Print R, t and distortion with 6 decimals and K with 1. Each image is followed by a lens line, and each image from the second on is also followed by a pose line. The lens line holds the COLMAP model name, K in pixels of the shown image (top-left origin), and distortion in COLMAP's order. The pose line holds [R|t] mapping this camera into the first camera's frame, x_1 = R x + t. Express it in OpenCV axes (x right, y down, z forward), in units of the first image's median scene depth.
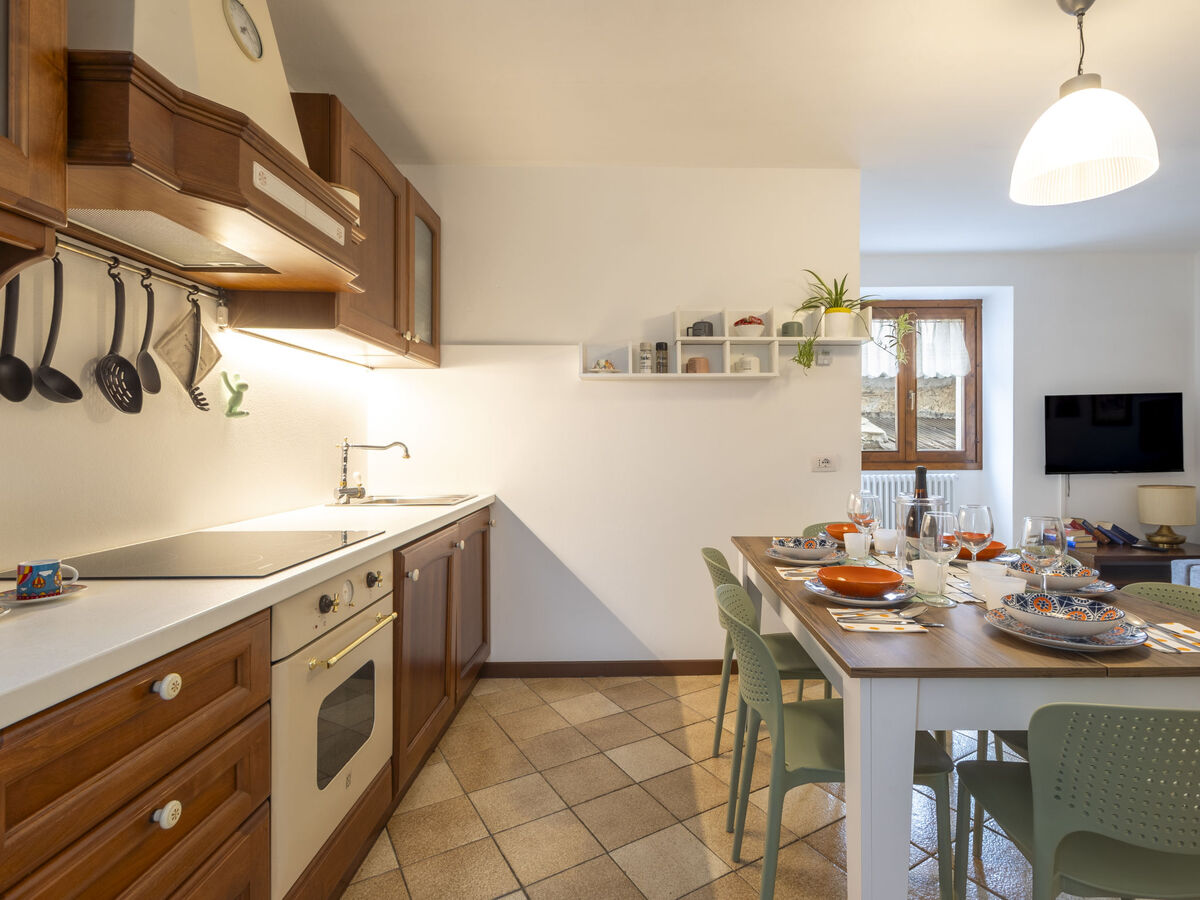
lens RADIAL K [[624.4, 0, 636.0], [0, 624.4, 441.8], [0, 0, 1]] dist [0.008727, -0.004722]
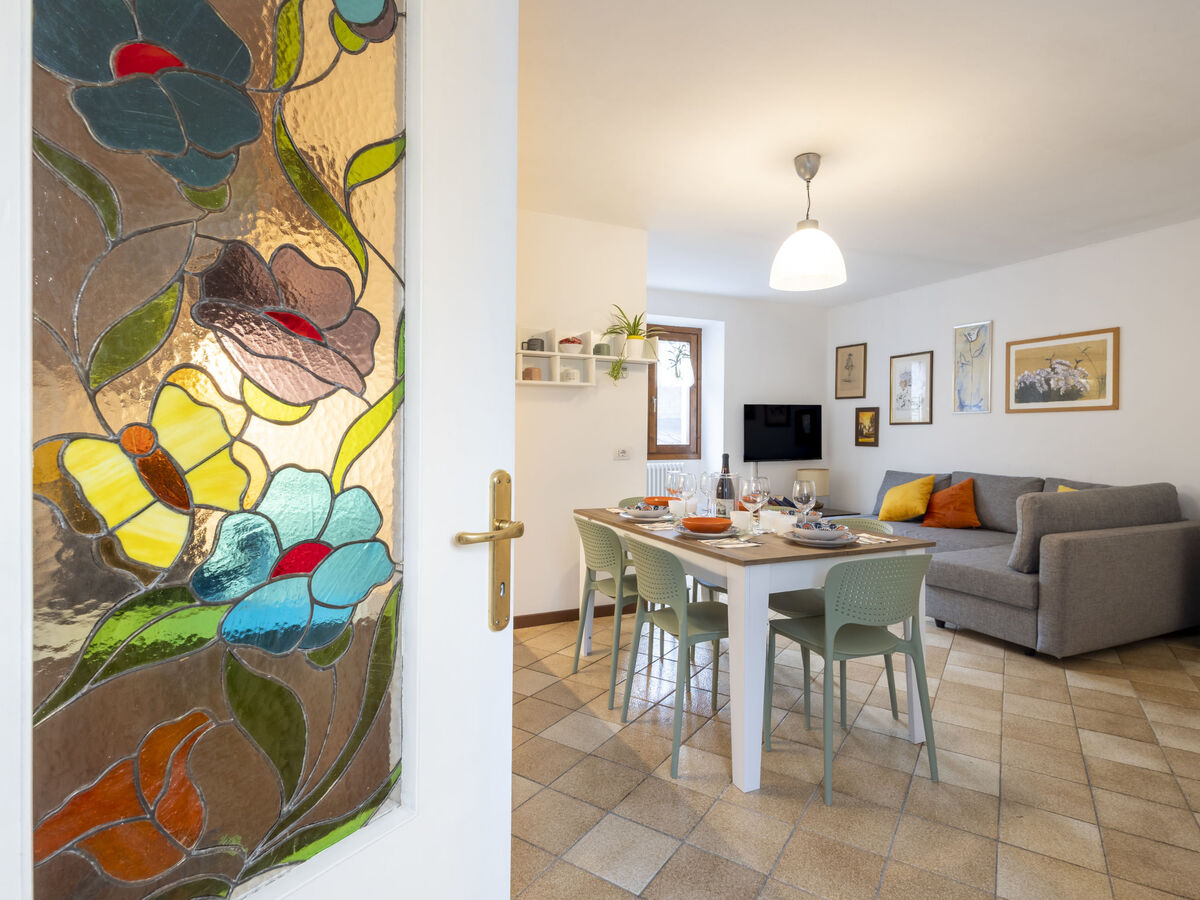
lens RADIAL K [[624.4, 0, 602.5], [0, 624.4, 435.5], [0, 0, 1]] dist [0.008727, -0.004722]
pose [[0.913687, 0.009128, 0.406316, -0.277367], [-0.008863, 0.999958, -0.002534, 0.000948], [-0.406322, -0.001286, 0.913729, -0.180657]]
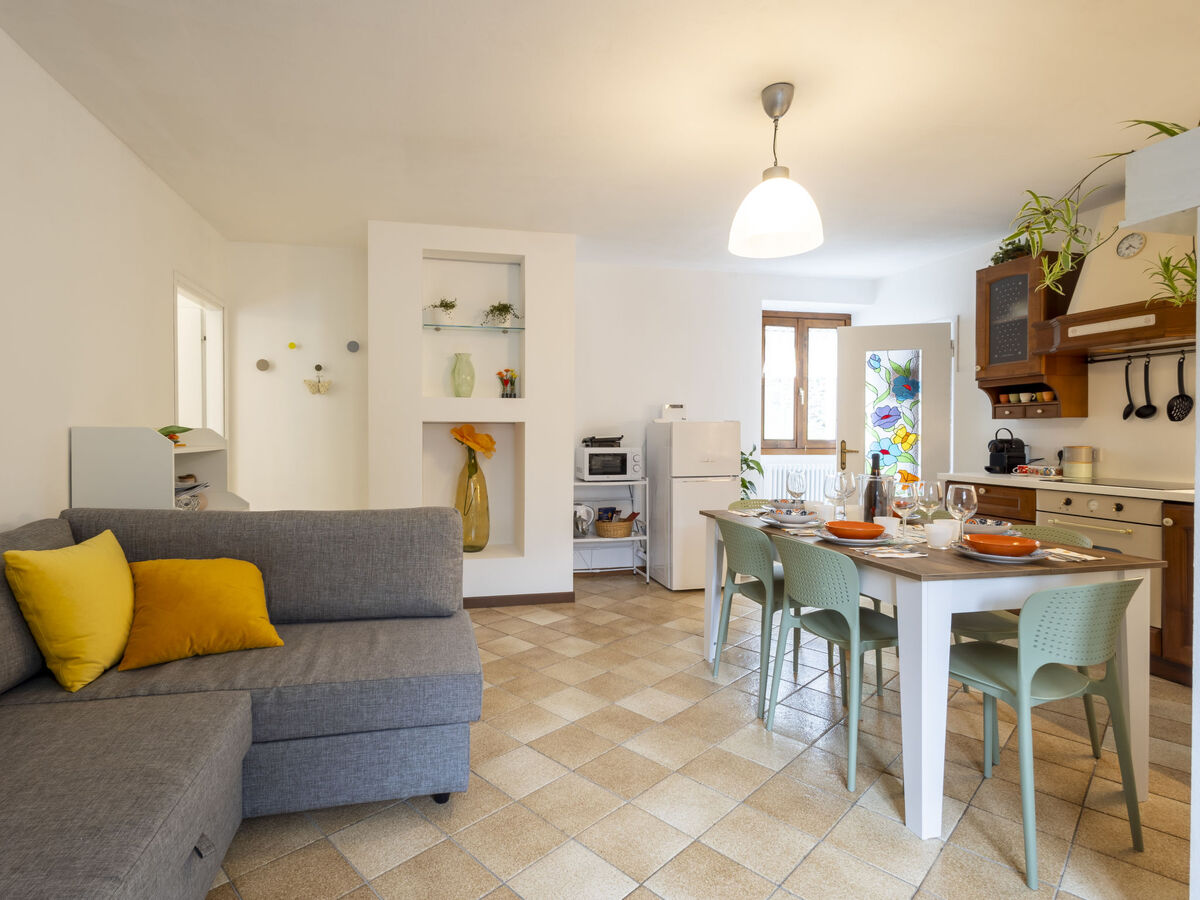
lens RADIAL K [[624.4, 0, 581.5], [0, 624.4, 440.6], [0, 0, 1]] dist [0.008727, -0.004722]
pose [[-0.976014, 0.004773, -0.217654, 0.898791], [0.001586, 0.999889, 0.014815, -0.006935], [0.217700, 0.014114, -0.975914, 1.428996]]
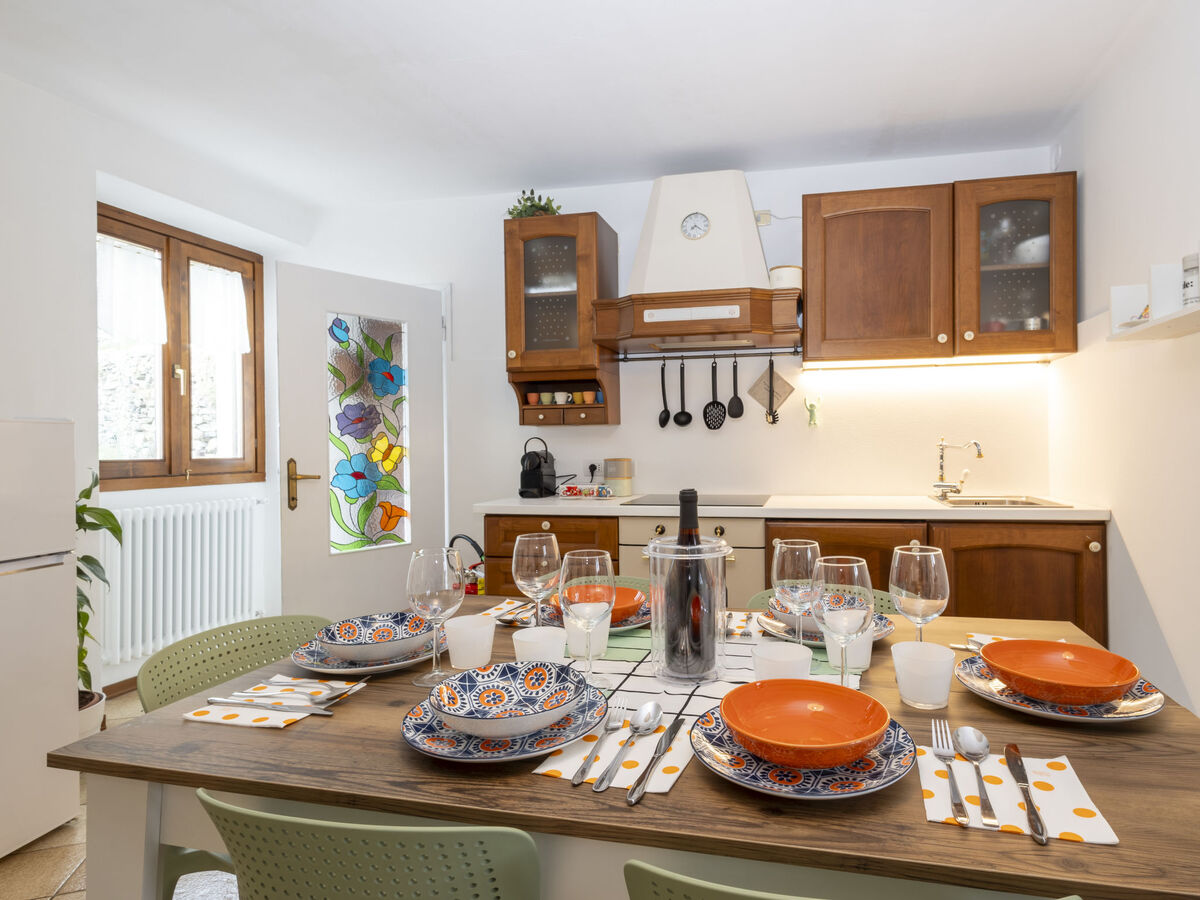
lens RADIAL K [[624.4, 0, 629.4], [0, 624.4, 443.6], [0, 0, 1]] dist [0.008727, -0.004722]
pose [[-0.235506, 0.002442, -0.971870, 0.653225], [0.008566, 0.999963, 0.000437, -0.001152], [0.971835, -0.008222, -0.235518, 0.644472]]
